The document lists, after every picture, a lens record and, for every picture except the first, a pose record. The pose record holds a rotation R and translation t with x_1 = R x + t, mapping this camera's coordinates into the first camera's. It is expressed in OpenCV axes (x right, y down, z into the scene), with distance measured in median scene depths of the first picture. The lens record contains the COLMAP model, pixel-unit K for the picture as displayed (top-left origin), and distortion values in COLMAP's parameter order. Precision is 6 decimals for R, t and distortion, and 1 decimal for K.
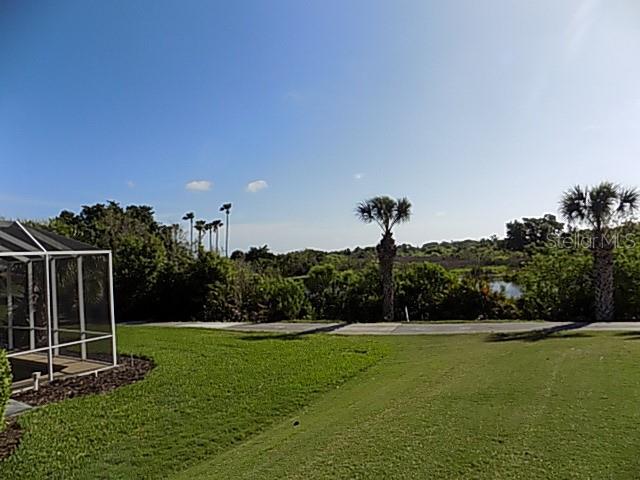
lens RADIAL K [[432.0, 0, 320.3], [0, 432.0, 234.7], [0, 0, 1]] dist [-0.069486, 0.067031]
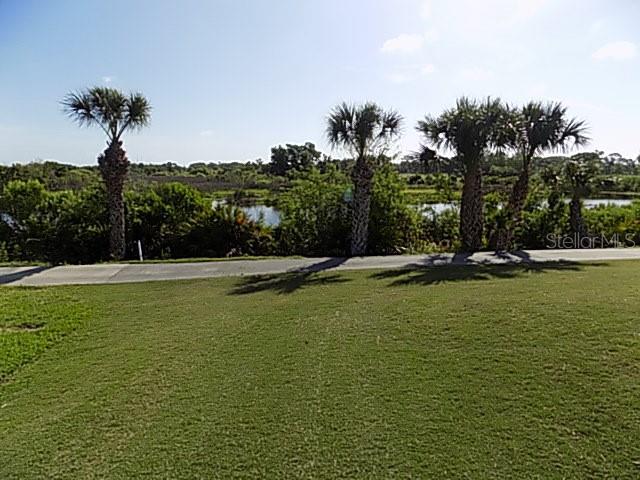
lens RADIAL K [[432.0, 0, 324.7], [0, 432.0, 245.7], [0, 0, 1]] dist [-0.069486, 0.067031]
pose [[0.859259, -0.031573, 0.510565, 0.085521], [-0.074544, 0.979710, 0.186040, 0.008877], [-0.506080, -0.197916, 0.839471, 0.173445]]
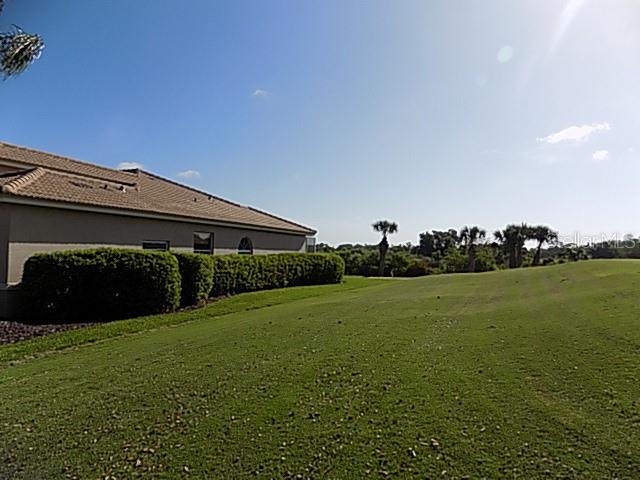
lens RADIAL K [[432.0, 0, 322.1], [0, 432.0, 236.6], [0, 0, 1]] dist [-0.069486, 0.067031]
pose [[0.975620, 0.085114, 0.202291, -0.579850], [-0.087793, 0.996129, 0.004294, 0.008274], [-0.201142, -0.021949, 0.979316, -1.038309]]
